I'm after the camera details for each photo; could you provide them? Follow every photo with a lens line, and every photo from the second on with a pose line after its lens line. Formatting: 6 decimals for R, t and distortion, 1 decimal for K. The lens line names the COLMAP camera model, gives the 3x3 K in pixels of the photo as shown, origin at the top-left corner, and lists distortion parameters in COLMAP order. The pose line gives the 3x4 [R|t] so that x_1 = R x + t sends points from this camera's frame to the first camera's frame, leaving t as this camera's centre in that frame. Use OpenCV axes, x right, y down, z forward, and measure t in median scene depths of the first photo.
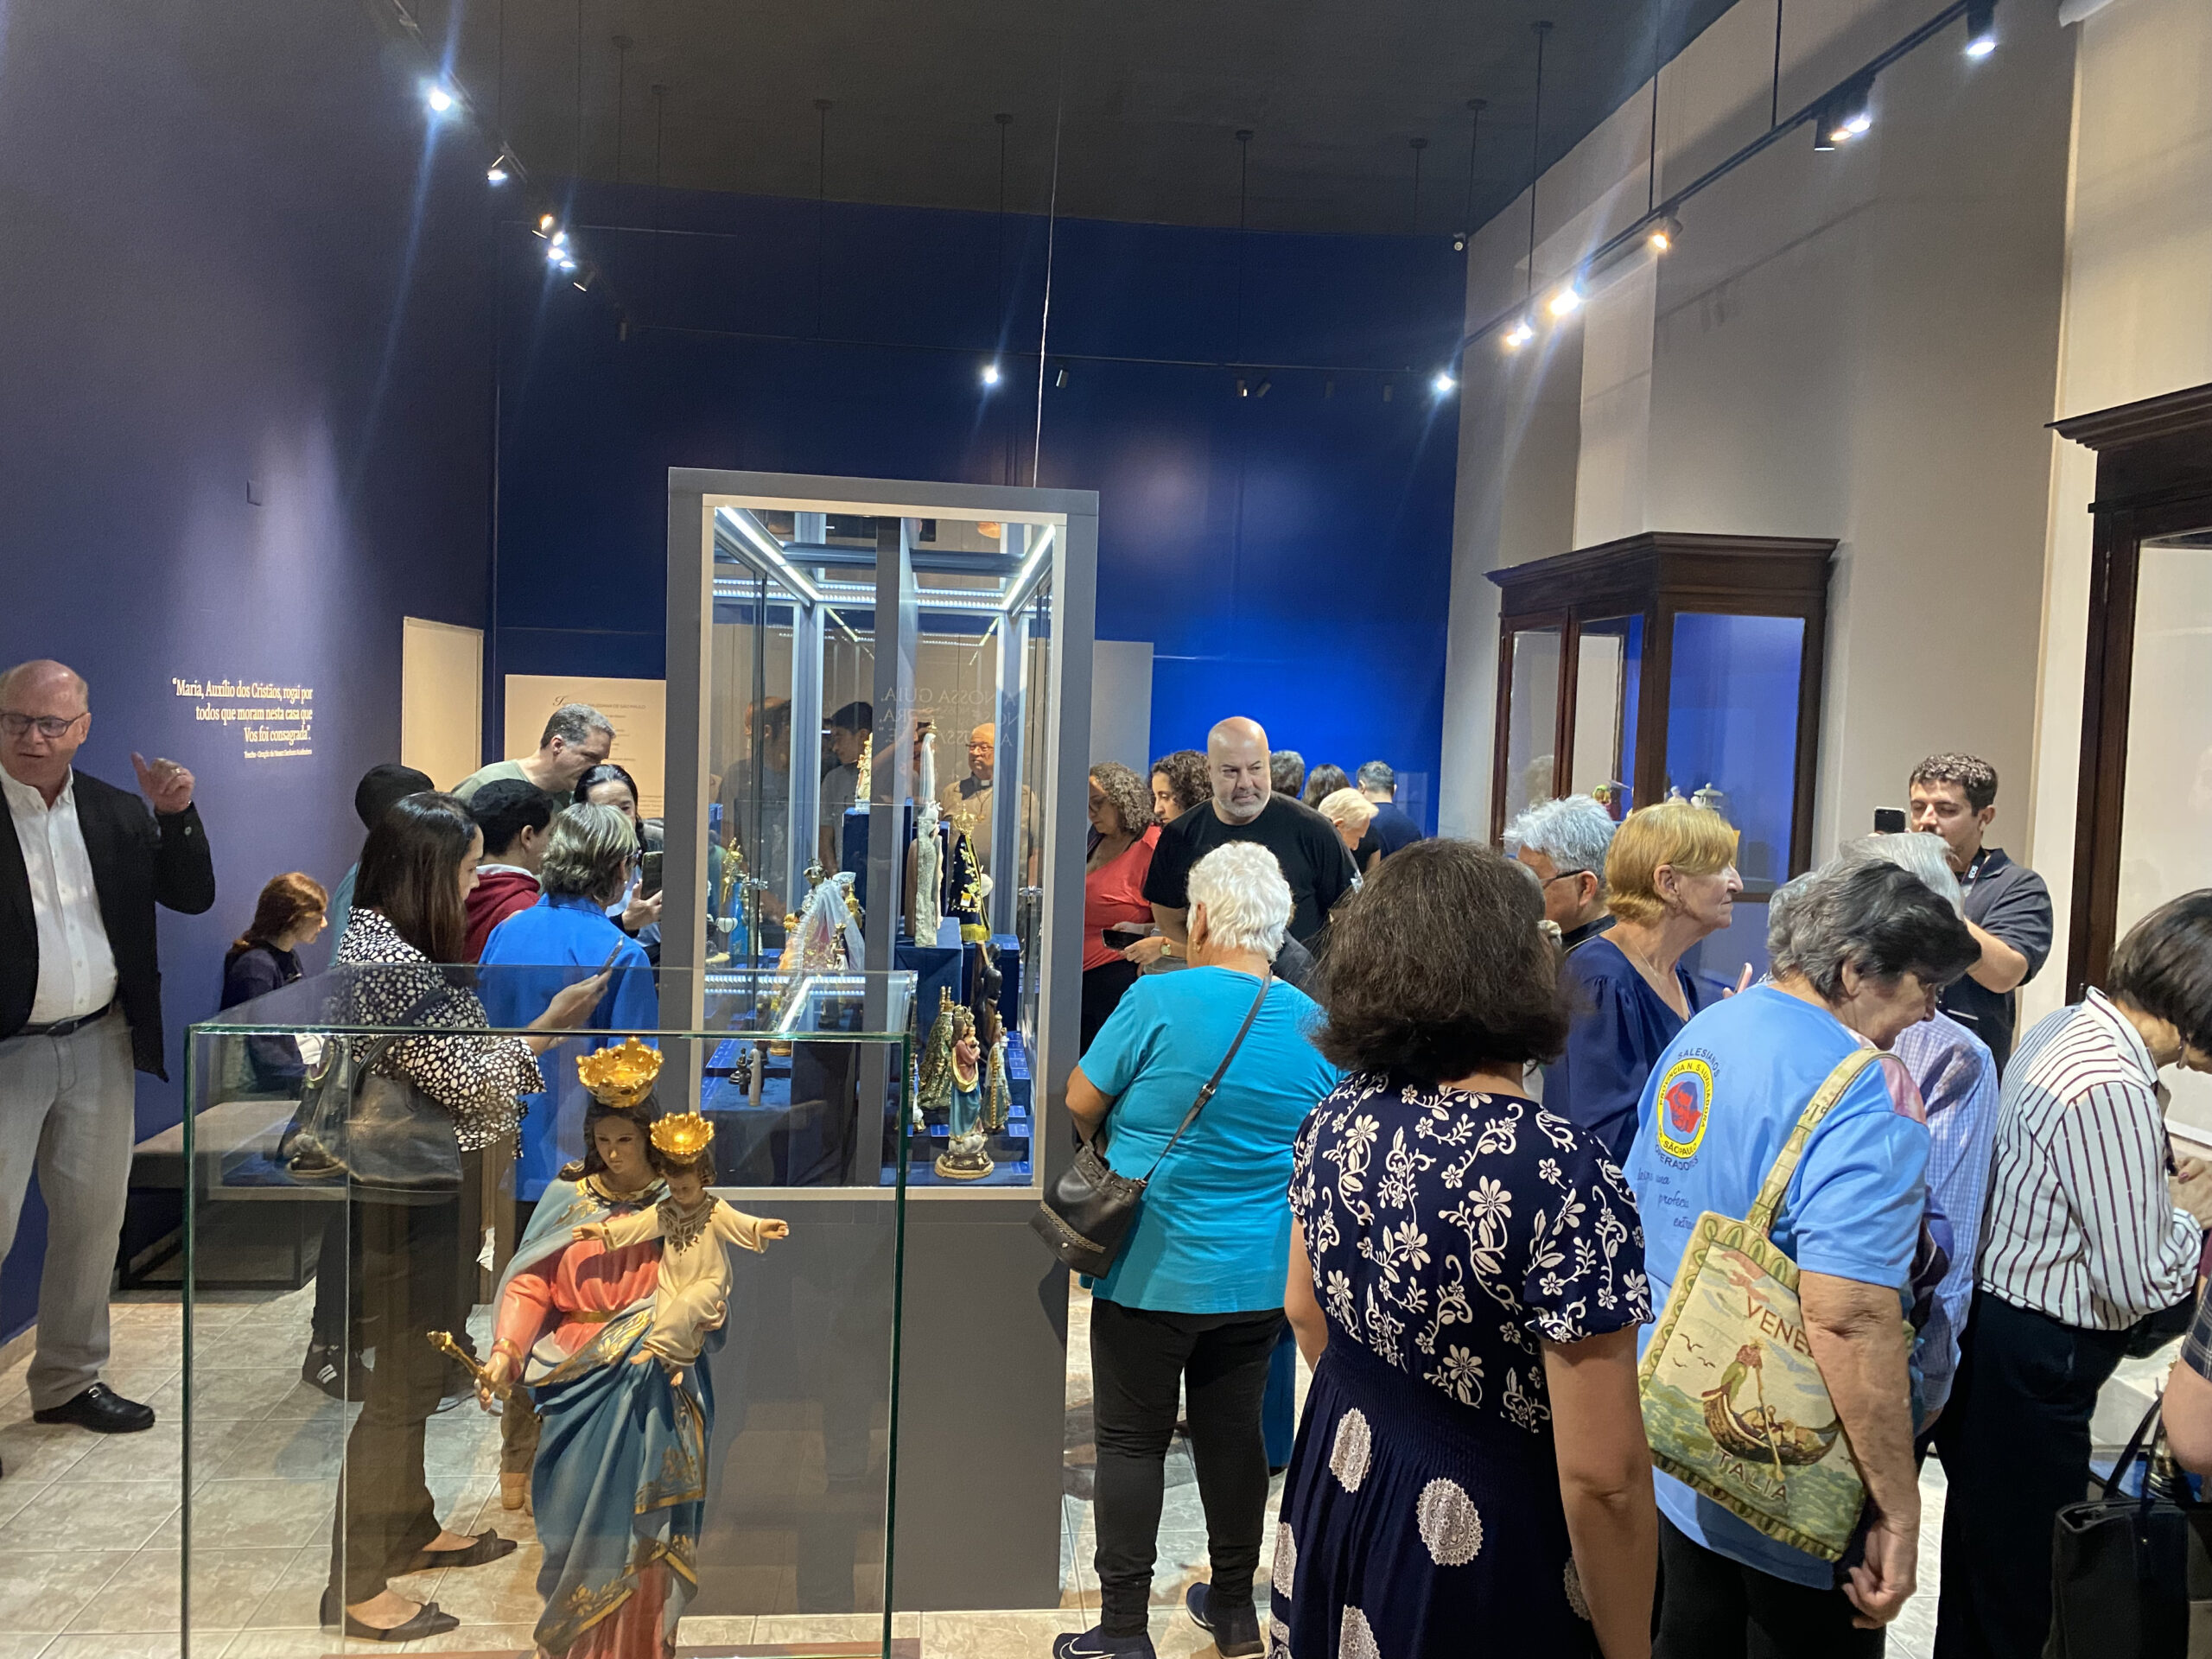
lens RADIAL K [[1631.4, 0, 1106.0], [0, 1631.4, 829.5], [0, 0, 1]] dist [-0.001209, 0.002278]
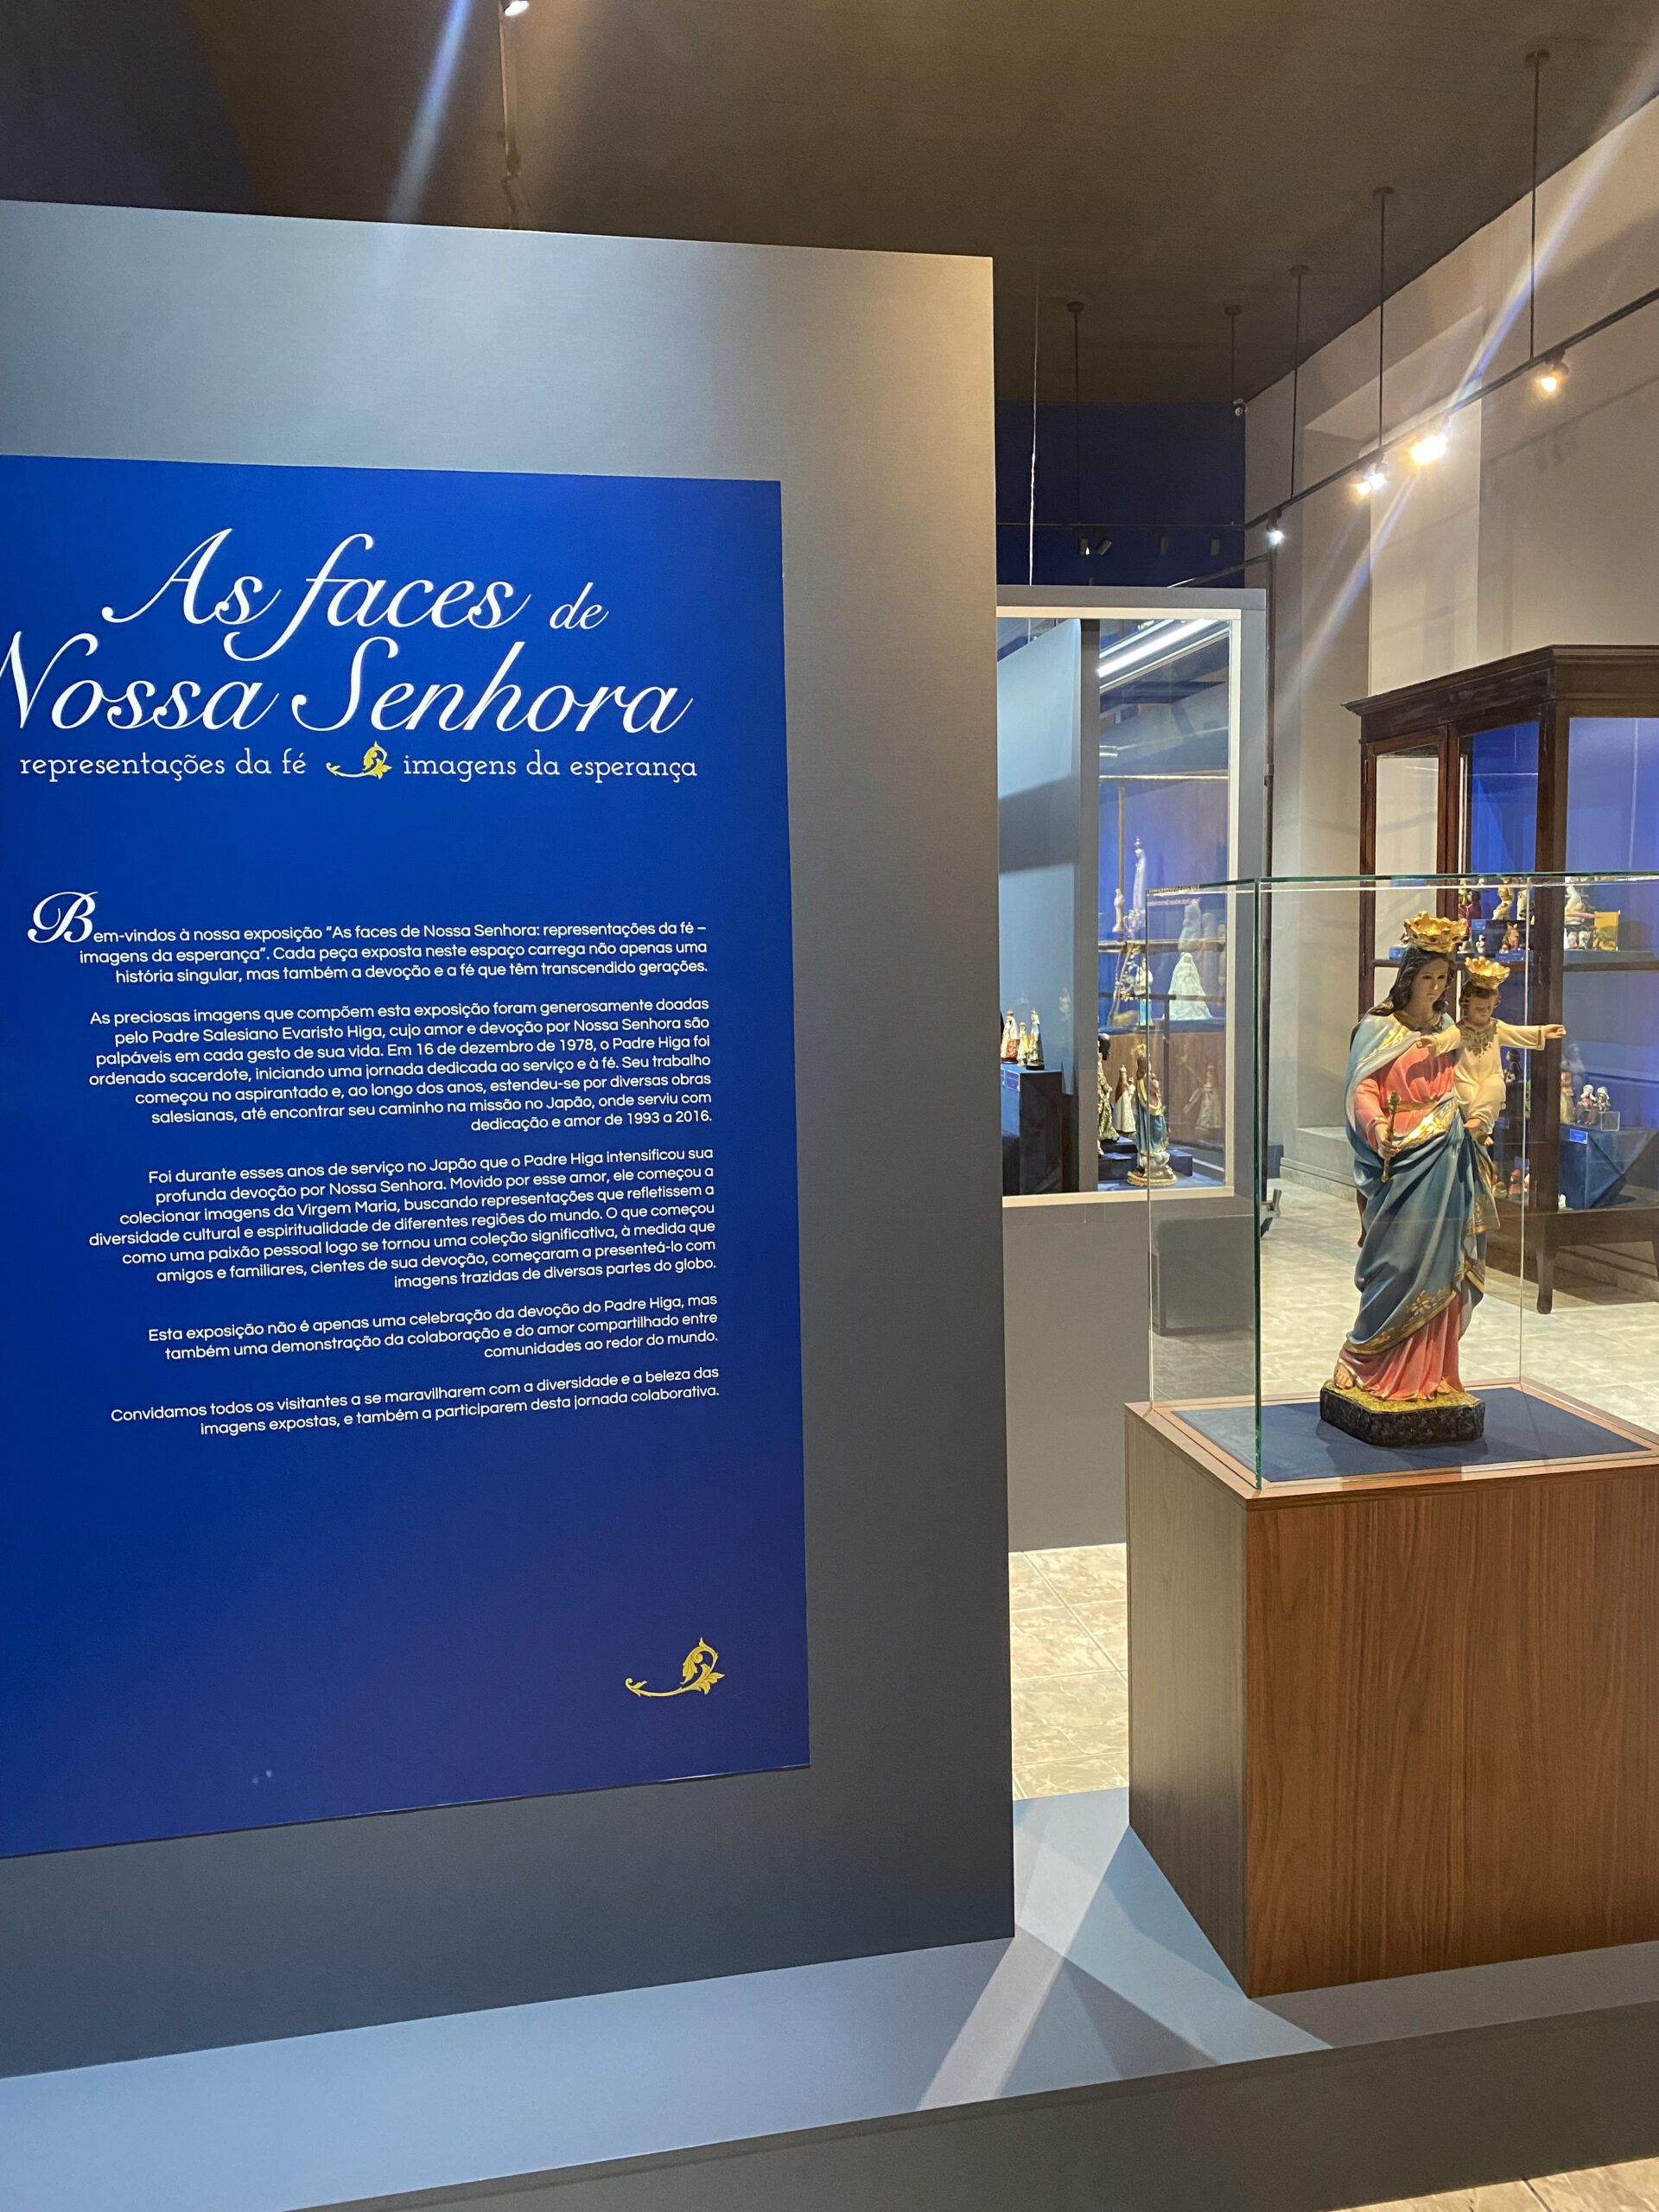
lens RADIAL K [[1631.4, 0, 829.5], [0, 1631.4, 1106.0], [0, 0, 1]] dist [-0.001209, 0.002278]
pose [[0.995810, -0.057707, 0.070938, -0.256266], [0.054857, 0.997632, 0.041496, 0.059967], [-0.073165, -0.037431, 0.996617, -0.097552]]
